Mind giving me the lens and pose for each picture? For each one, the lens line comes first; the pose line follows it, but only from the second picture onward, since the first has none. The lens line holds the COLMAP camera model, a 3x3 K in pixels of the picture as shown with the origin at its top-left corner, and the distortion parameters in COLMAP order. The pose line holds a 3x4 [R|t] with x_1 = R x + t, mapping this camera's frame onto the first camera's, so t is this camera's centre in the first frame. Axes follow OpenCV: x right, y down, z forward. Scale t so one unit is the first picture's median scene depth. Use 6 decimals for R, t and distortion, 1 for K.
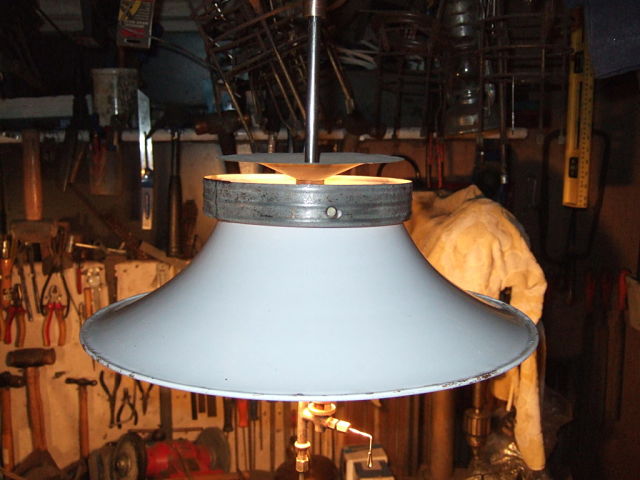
lens RADIAL K [[685.8, 0, 320.0], [0, 685.8, 240.0], [0, 0, 1]] dist [-0.049930, 0.018657]
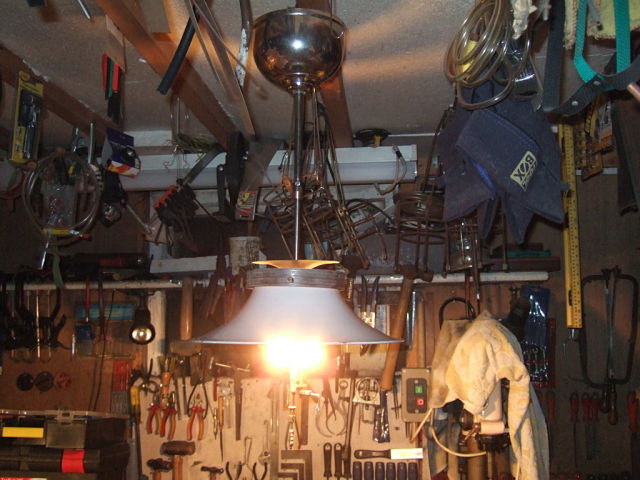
lens RADIAL K [[685.8, 0, 320.0], [0, 685.8, 240.0], [0, 0, 1]] dist [-0.049930, 0.018657]
pose [[0.973631, -0.032006, -0.225870, 0.189544], [-0.026577, 0.967452, -0.251653, 0.121139], [0.226573, 0.251020, 0.941092, -0.351912]]
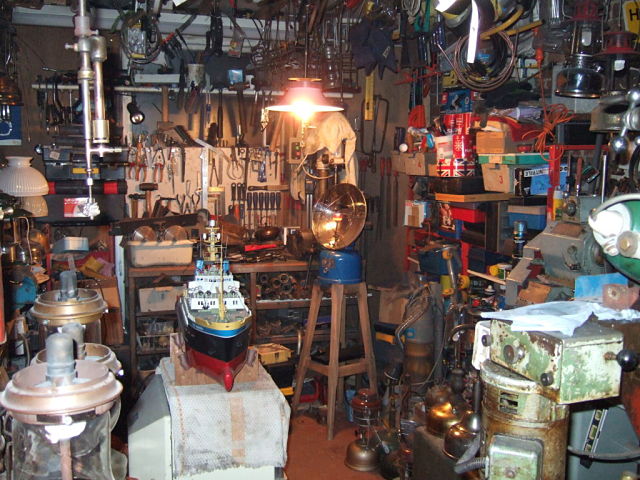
lens RADIAL K [[685.8, 0, 320.0], [0, 685.8, 240.0], [0, 0, 1]] dist [-0.049930, 0.018657]
pose [[0.979614, -0.011213, 0.200576, -0.364467], [0.014874, 0.999749, -0.016755, 0.457031], [-0.200337, 0.019397, 0.979535, -1.591330]]
